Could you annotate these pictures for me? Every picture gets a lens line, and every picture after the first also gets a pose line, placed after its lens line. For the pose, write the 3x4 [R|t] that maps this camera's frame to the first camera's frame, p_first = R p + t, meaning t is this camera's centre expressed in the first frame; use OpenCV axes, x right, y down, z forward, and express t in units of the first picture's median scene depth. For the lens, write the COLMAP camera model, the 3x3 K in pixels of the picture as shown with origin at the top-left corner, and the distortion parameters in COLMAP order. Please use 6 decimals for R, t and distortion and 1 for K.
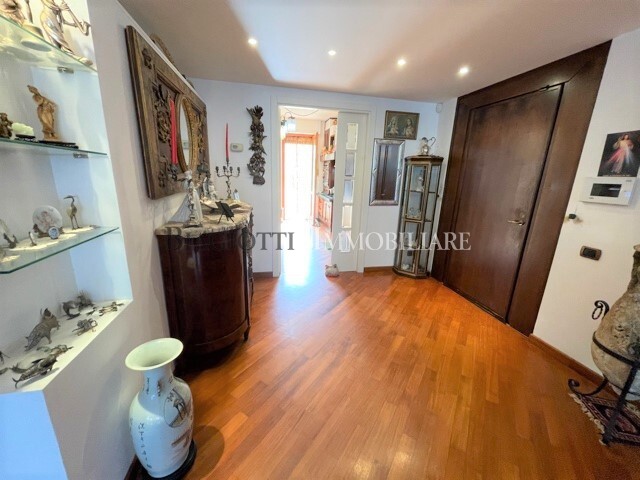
lens RADIAL K [[253.6, 0, 318.4], [0, 253.6, 239.0], [0, 0, 1]] dist [-0.003335, -0.000414]
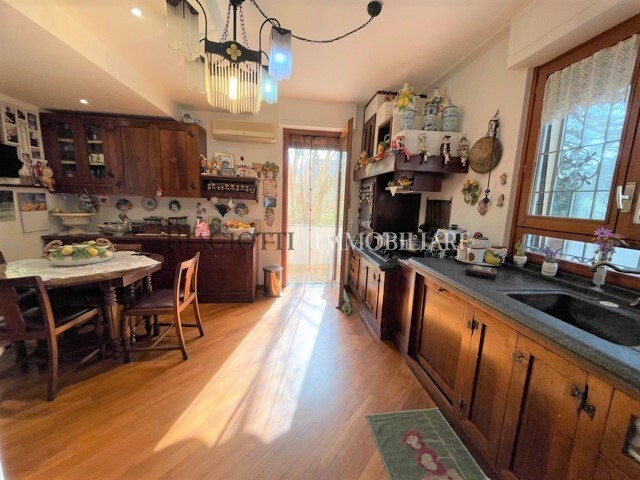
lens RADIAL K [[253.6, 0, 321.4], [0, 253.6, 239.3], [0, 0, 1]] dist [-0.003335, -0.000414]
pose [[0.995547, 0.018626, -0.092408, -0.010126], [-0.028257, 0.994172, -0.104038, -0.130515], [0.089931, 0.106186, 0.990271, 0.491974]]
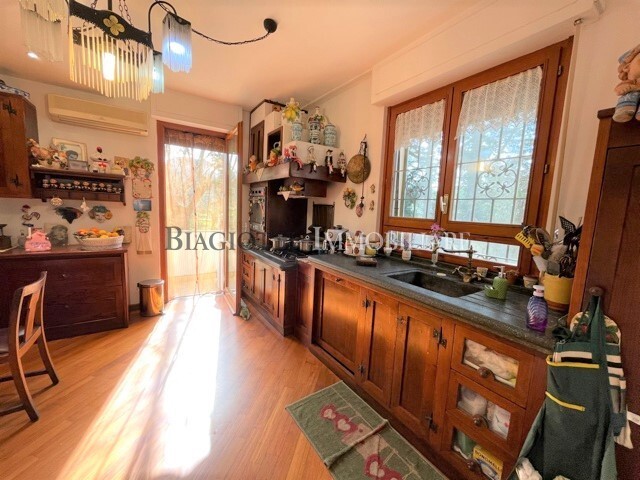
lens RADIAL K [[253.6, 0, 318.7], [0, 253.6, 239.5], [0, 0, 1]] dist [-0.003335, -0.000414]
pose [[0.931746, -0.034179, 0.361499, -0.041099], [0.077726, 0.991258, -0.106613, -0.127650], [-0.354695, 0.127435, 0.926257, 0.483112]]
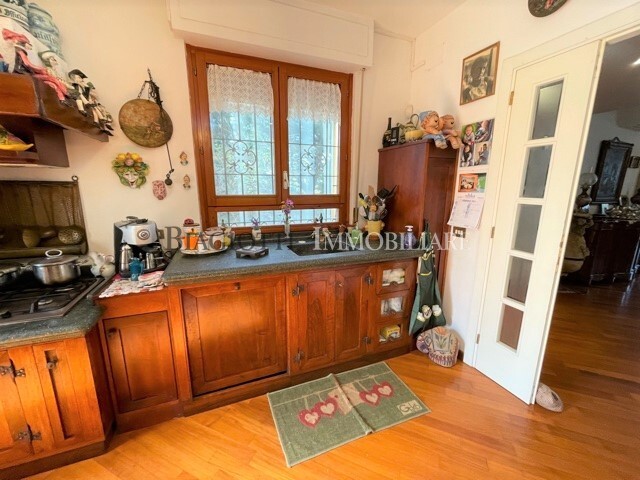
lens RADIAL K [[253.6, 0, 316.4], [0, 253.6, 241.5], [0, 0, 1]] dist [-0.003335, -0.000414]
pose [[-0.143283, -0.229748, 0.962645, -0.127069], [0.246407, 0.933770, 0.259532, -0.186261], [-0.958516, 0.274389, -0.077182, 0.695152]]
